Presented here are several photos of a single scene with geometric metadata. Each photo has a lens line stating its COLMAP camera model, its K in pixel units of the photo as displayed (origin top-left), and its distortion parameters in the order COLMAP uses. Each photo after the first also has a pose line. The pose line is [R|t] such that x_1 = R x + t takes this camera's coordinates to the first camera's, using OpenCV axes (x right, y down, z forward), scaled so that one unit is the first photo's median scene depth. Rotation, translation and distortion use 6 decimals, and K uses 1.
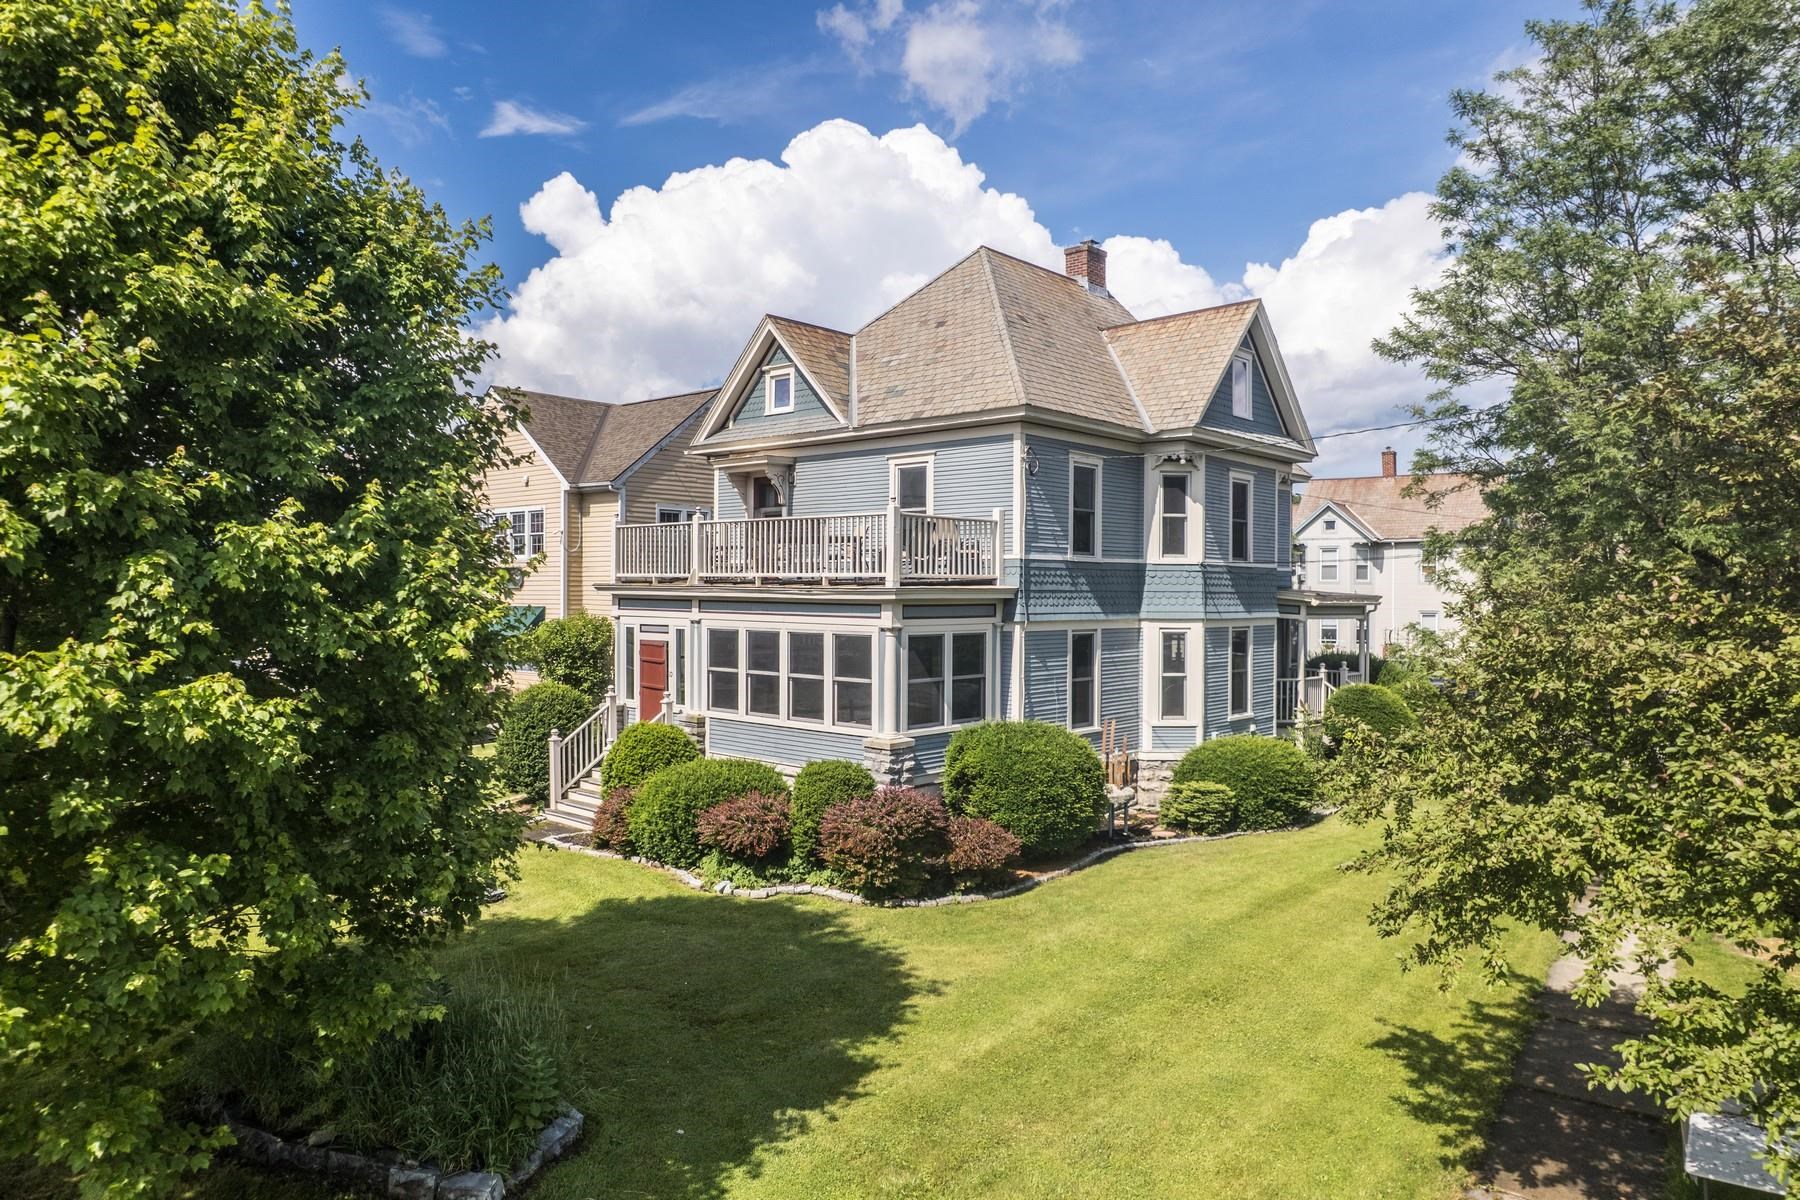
lens RADIAL K [[1146.1, 0, 906.3], [0, 1146.1, 596.7], [0, 0, 1]] dist [-0.028189, 0.013505]
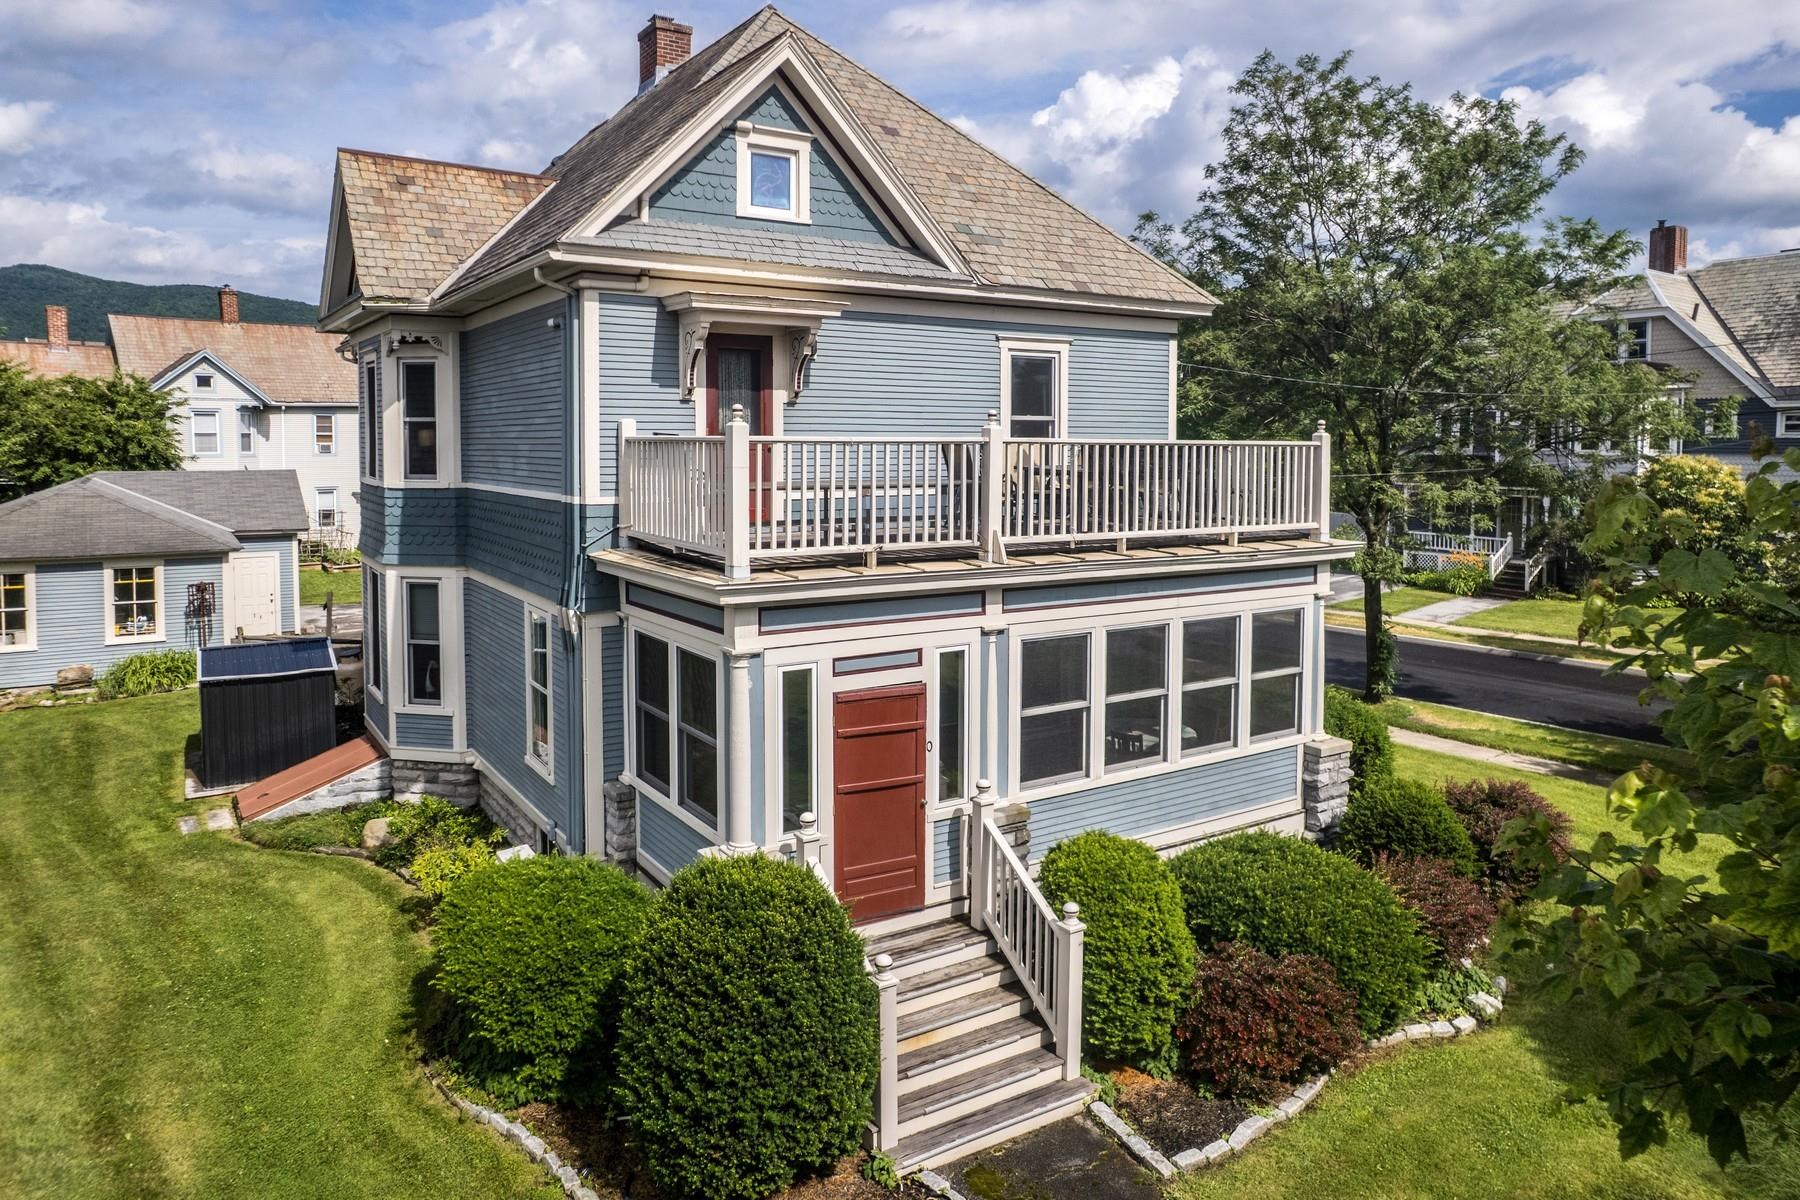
lens RADIAL K [[1146.1, 0, 857.5], [0, 1146.1, 503.8], [0, 0, 1]] dist [-0.028189, 0.013505]
pose [[0.288152, -0.061465, 0.955610, -0.698616], [0.004310, 0.998011, 0.062893, -0.069538], [-0.957575, -0.014004, 0.287844, 0.915867]]
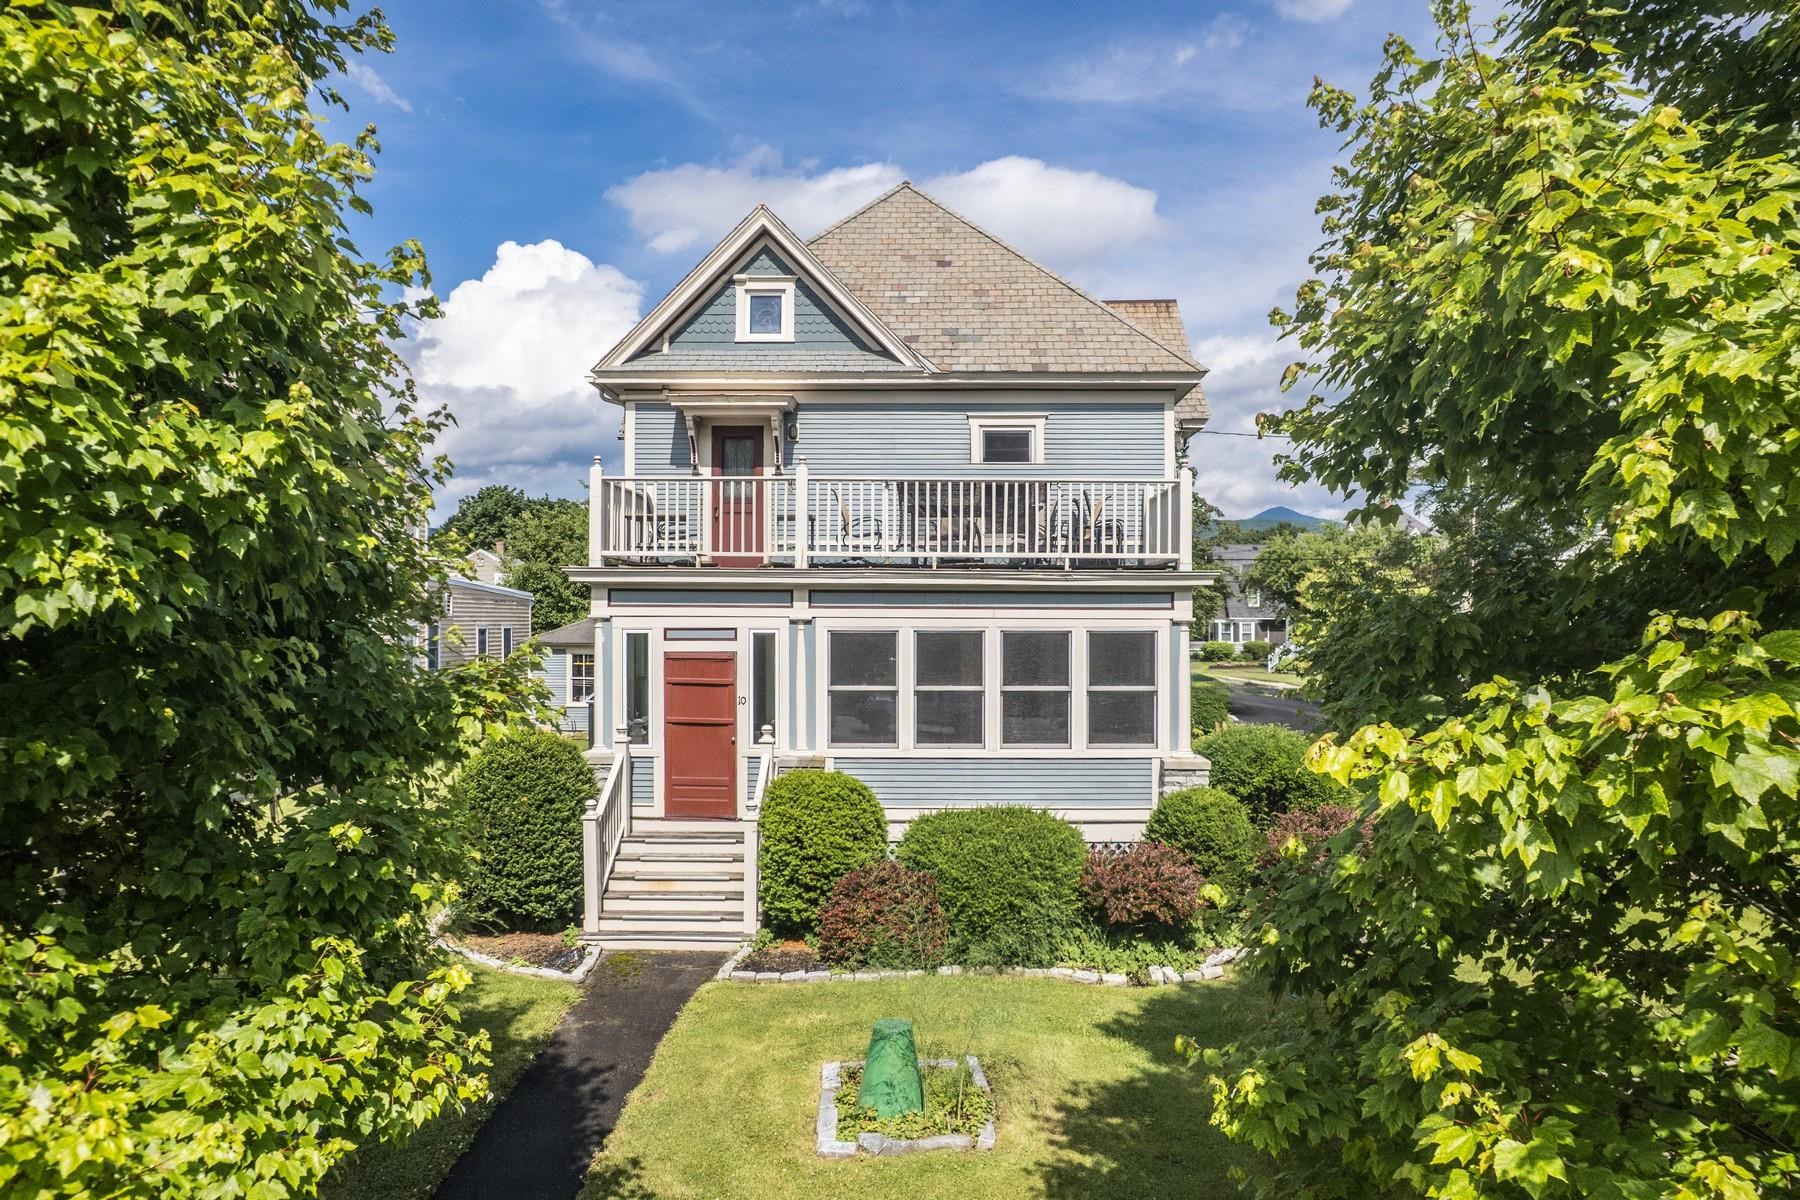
lens RADIAL K [[1146.1, 0, 915.7], [0, 1146.1, 610.2], [0, 0, 1]] dist [-0.028189, 0.013505]
pose [[0.754853, -0.003545, 0.655884, -0.590076], [0.006204, 0.999979, -0.001735, 0.016589], [-0.655864, 0.005378, 0.754860, 0.433489]]
